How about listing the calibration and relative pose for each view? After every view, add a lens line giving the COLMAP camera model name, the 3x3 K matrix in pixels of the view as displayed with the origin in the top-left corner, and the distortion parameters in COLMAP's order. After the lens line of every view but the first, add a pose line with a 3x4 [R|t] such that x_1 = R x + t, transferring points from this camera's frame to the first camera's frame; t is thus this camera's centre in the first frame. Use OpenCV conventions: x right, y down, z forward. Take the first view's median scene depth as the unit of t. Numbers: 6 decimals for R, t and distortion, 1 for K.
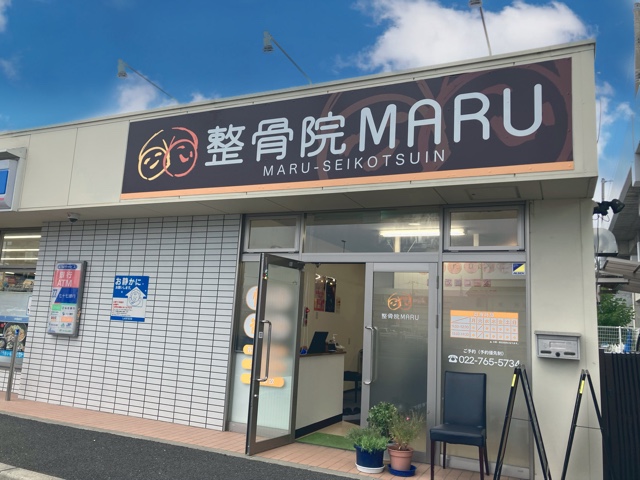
lens RADIAL K [[535.8, 0, 316.7], [0, 535.8, 238.7], [0, 0, 1]] dist [0.069229, -0.010111]
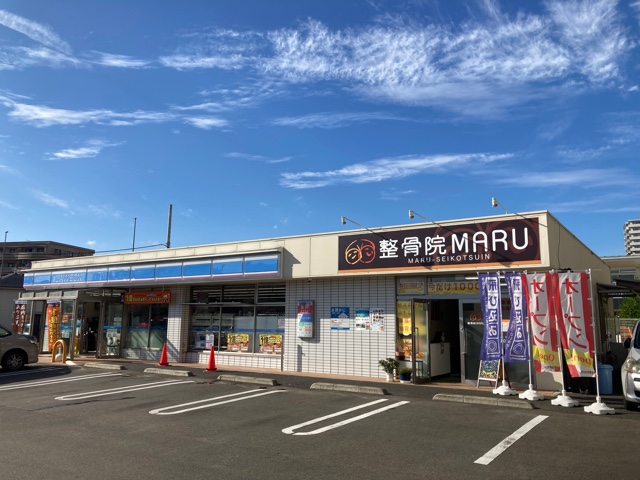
lens RADIAL K [[535.8, 0, 323.5], [0, 535.8, 242.0], [0, 0, 1]] dist [0.069229, -0.010111]
pose [[0.988037, -0.070131, -0.137348, -0.140895], [0.071914, 0.997378, 0.008058, -0.256637], [0.136423, -0.017839, 0.990490, -1.307566]]
